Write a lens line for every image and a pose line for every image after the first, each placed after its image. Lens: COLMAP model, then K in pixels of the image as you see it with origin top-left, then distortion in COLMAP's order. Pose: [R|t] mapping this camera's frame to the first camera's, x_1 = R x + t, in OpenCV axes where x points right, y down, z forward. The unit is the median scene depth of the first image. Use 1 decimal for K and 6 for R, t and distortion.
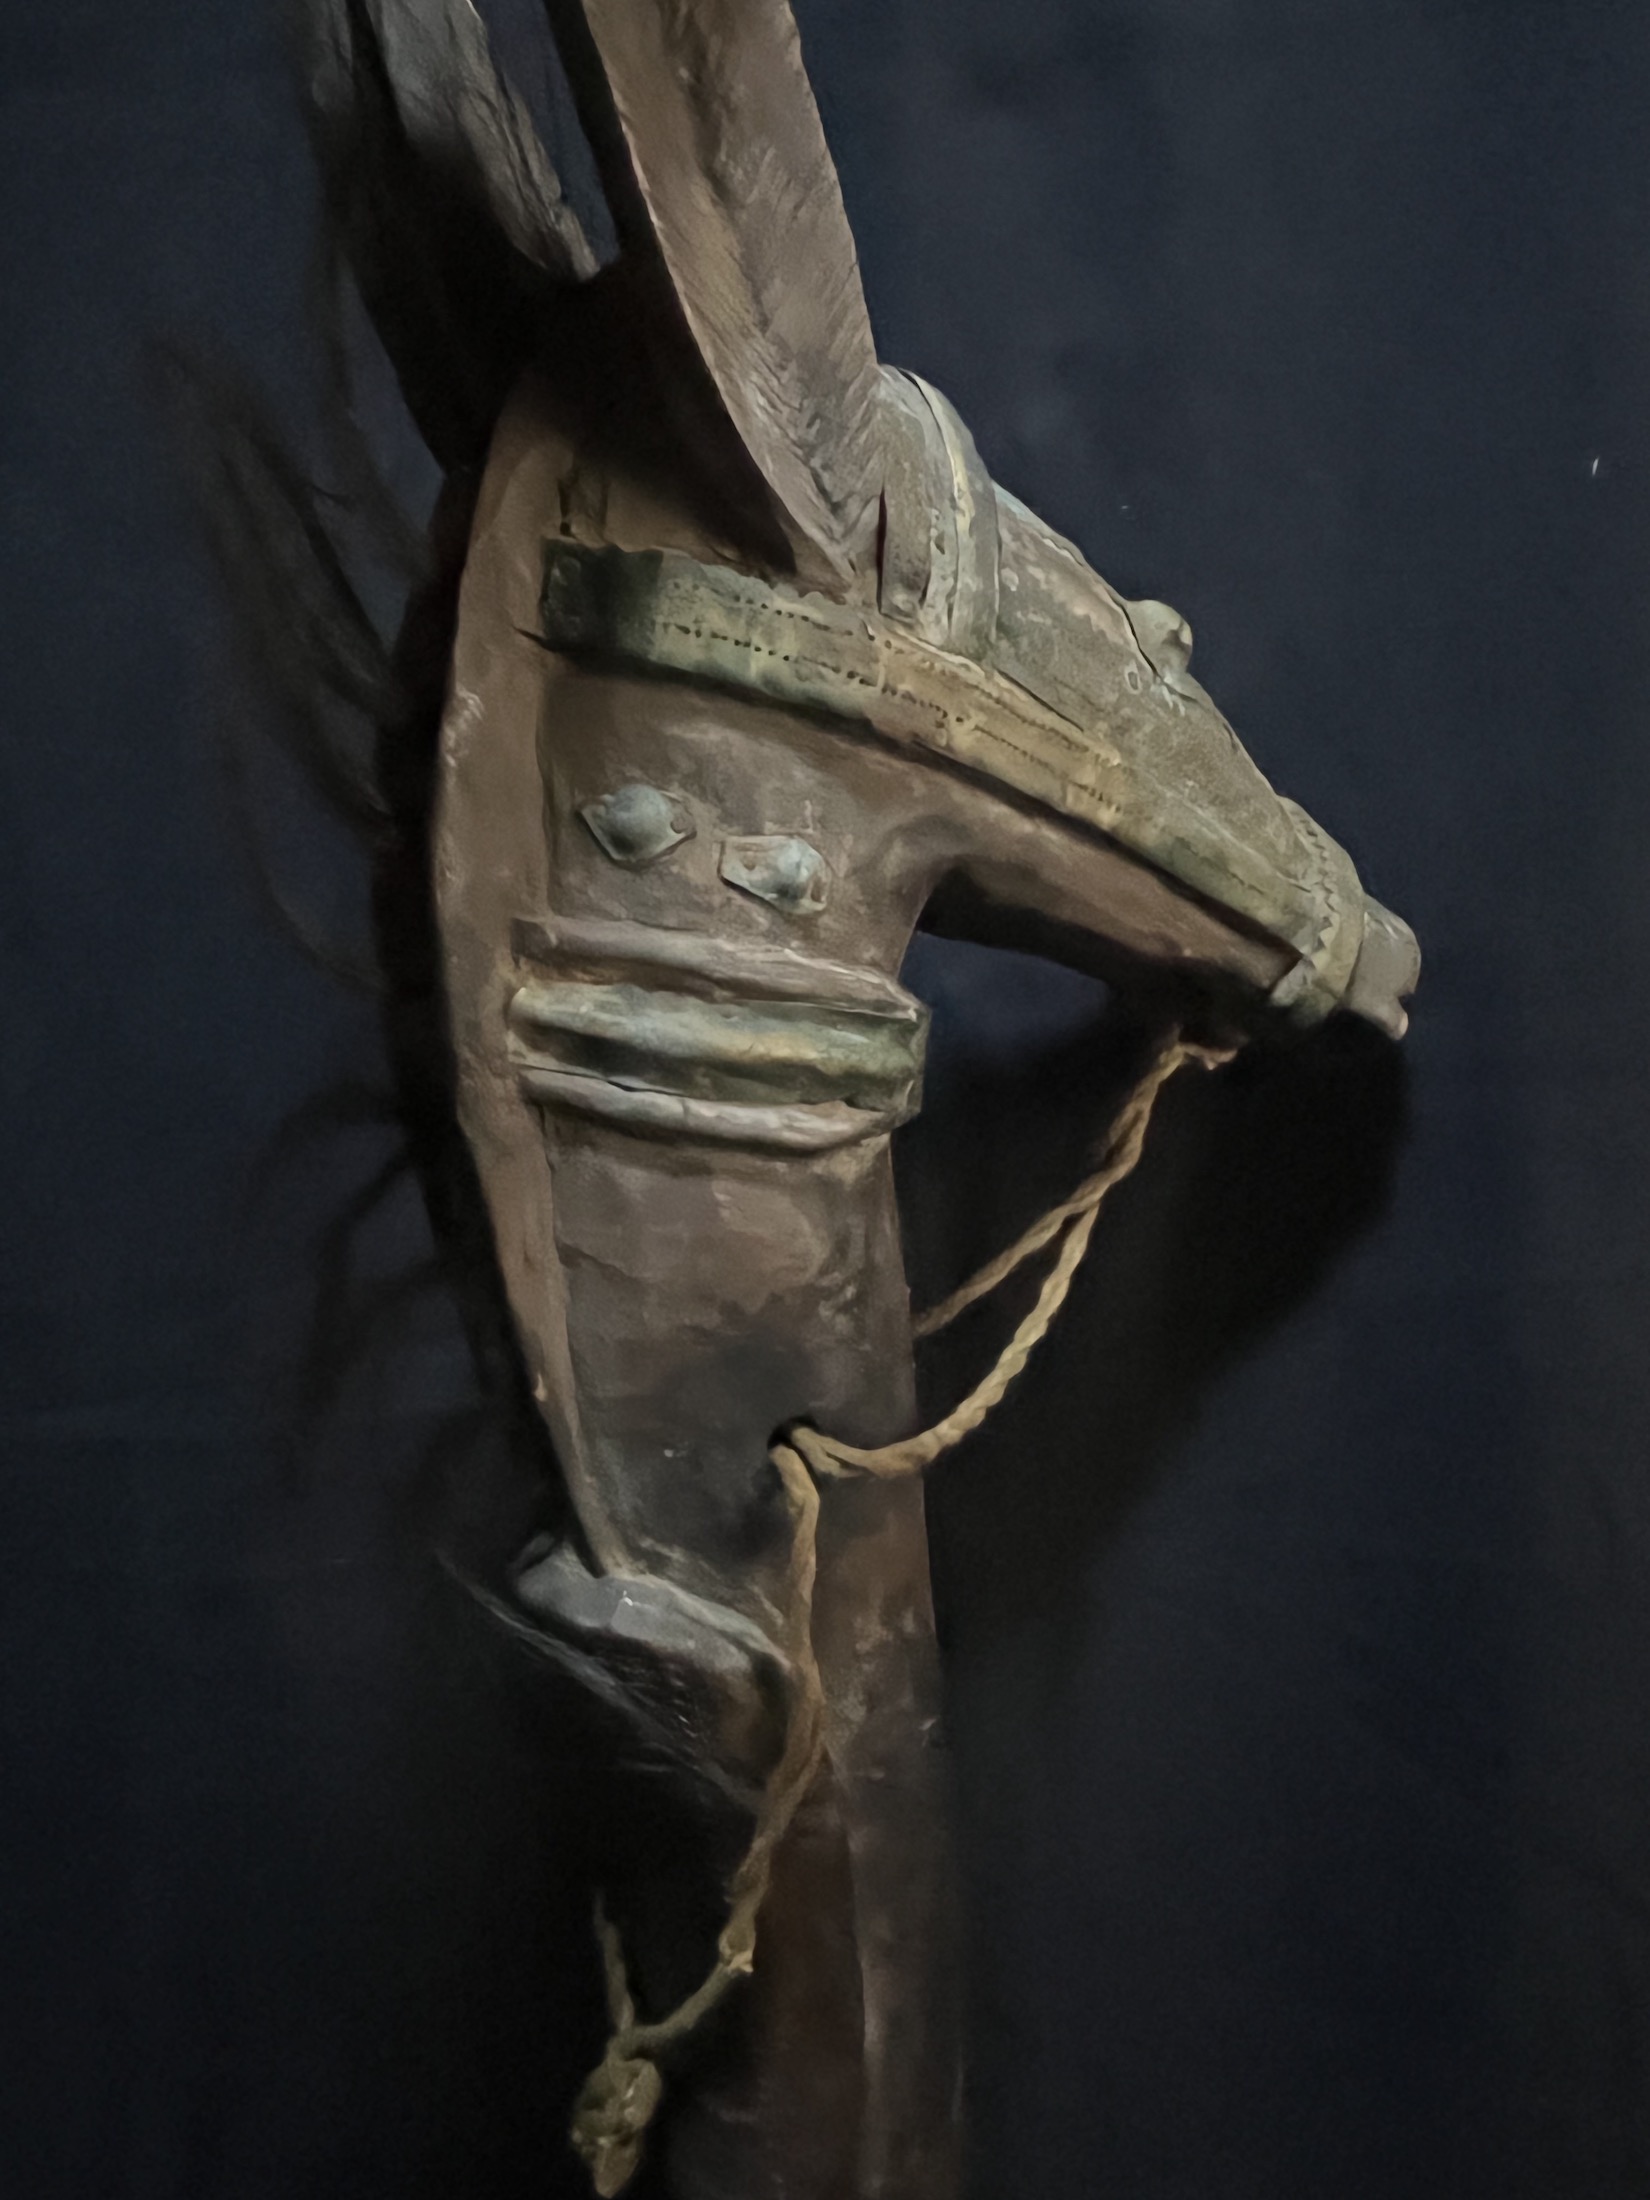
lens RADIAL K [[1675.1, 0, 825.0], [0, 1675.1, 1100.0], [0, 0, 1]] dist [-0.000758, -0.005026]
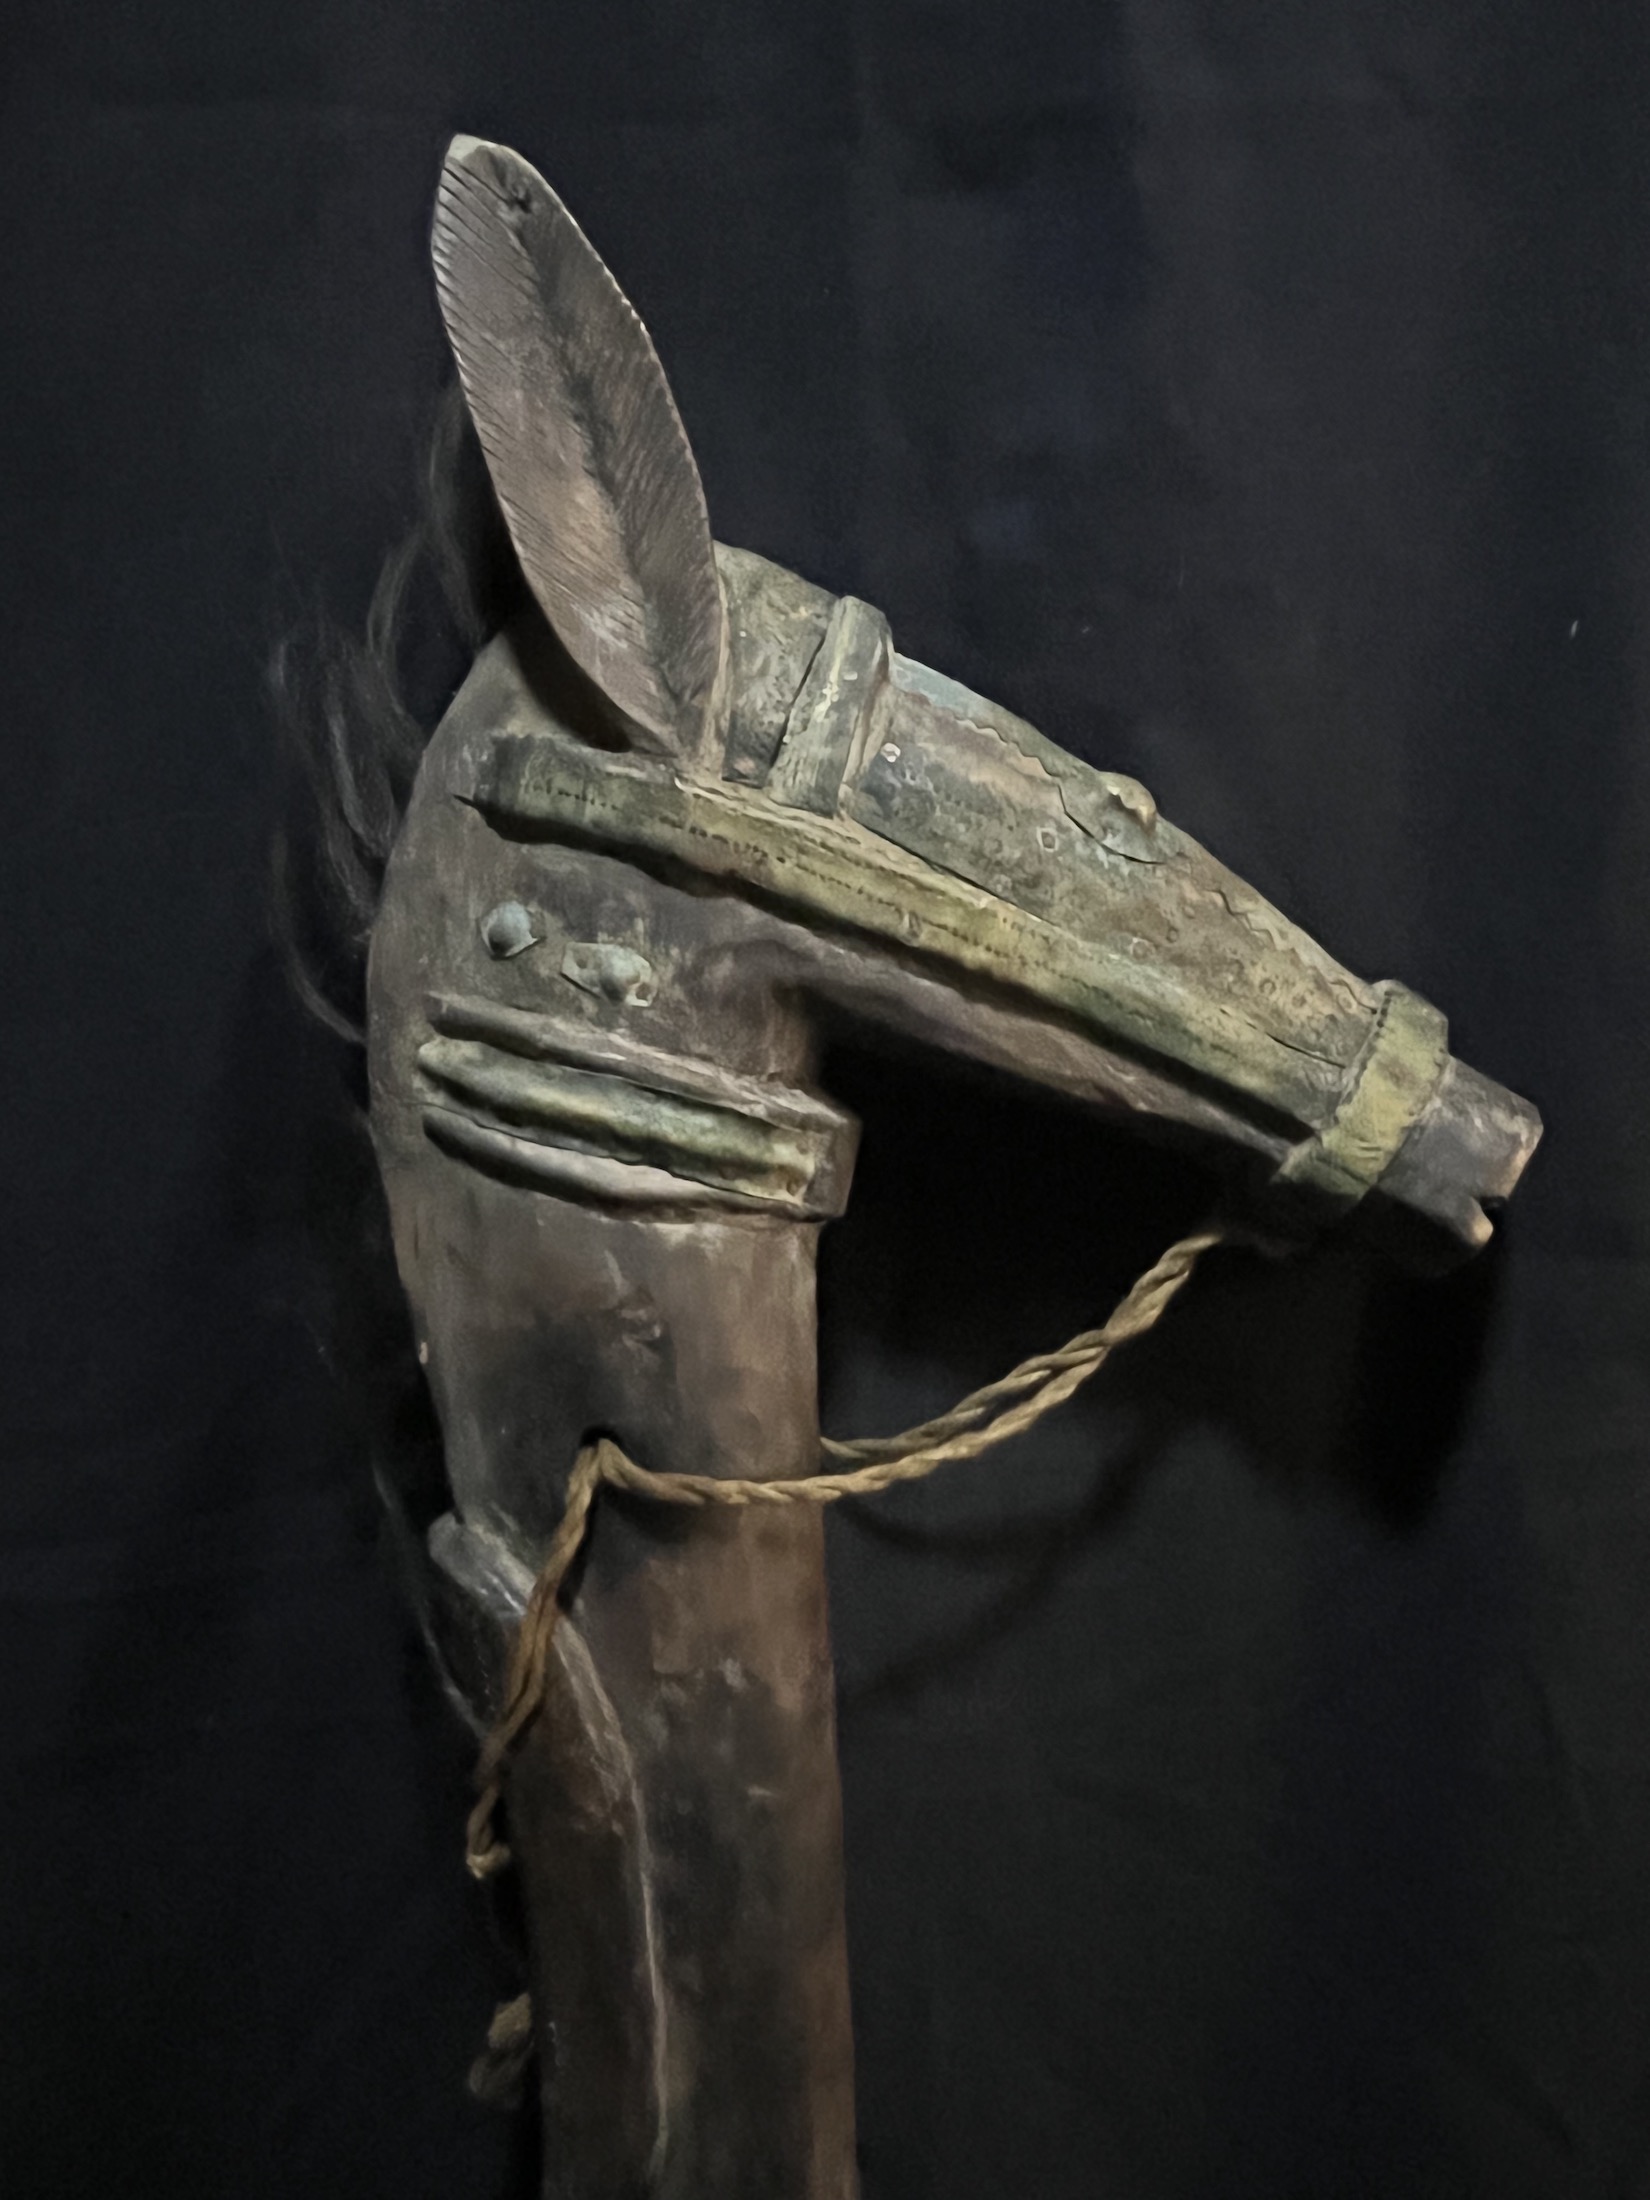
lens RADIAL K [[1675.1, 0, 825.0], [0, 1675.1, 1100.0], [0, 0, 1]] dist [-0.000758, -0.005026]
pose [[0.771071, 0.053641, -0.634485, 0.897312], [-0.180801, 0.973877, -0.137388, 0.102378], [0.610541, 0.220651, 0.760627, 0.148042]]
